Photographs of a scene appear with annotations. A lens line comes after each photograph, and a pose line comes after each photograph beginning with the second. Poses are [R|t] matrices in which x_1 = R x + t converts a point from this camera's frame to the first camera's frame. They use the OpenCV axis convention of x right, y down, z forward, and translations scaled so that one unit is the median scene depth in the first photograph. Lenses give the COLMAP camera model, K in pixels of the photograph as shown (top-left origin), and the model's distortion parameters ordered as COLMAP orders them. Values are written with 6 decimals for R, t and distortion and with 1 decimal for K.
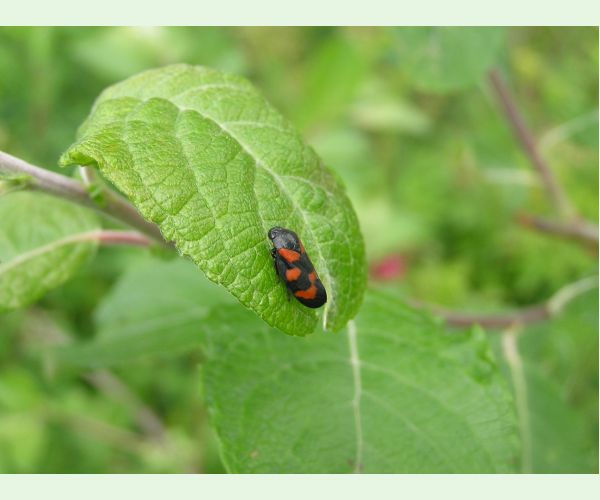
lens RADIAL K [[1751.9, 0, 300.0], [0, 1751.9, 250.1], [0, 0, 1]] dist [-0.580352, 0.000000]
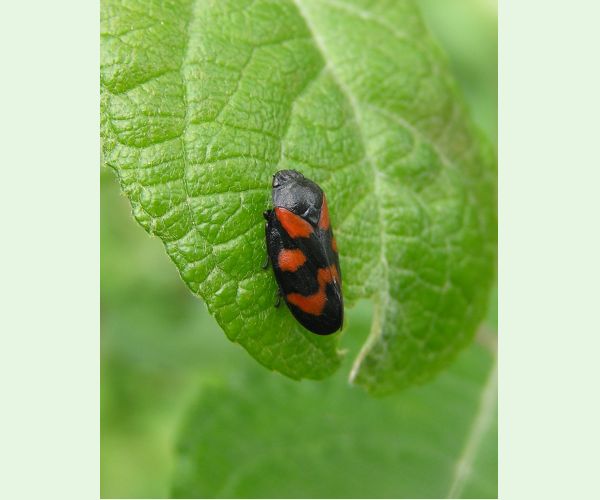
lens RADIAL K [[1751.9, 0, 300.0], [0, 1751.9, 249.9], [0, 0, 1]] dist [-0.580352, 0.000000]
pose [[0.906389, 0.286518, -0.310428, 0.161646], [-0.301927, 0.953330, -0.001665, 0.010418], [0.295463, 0.095235, 0.950595, 0.463349]]
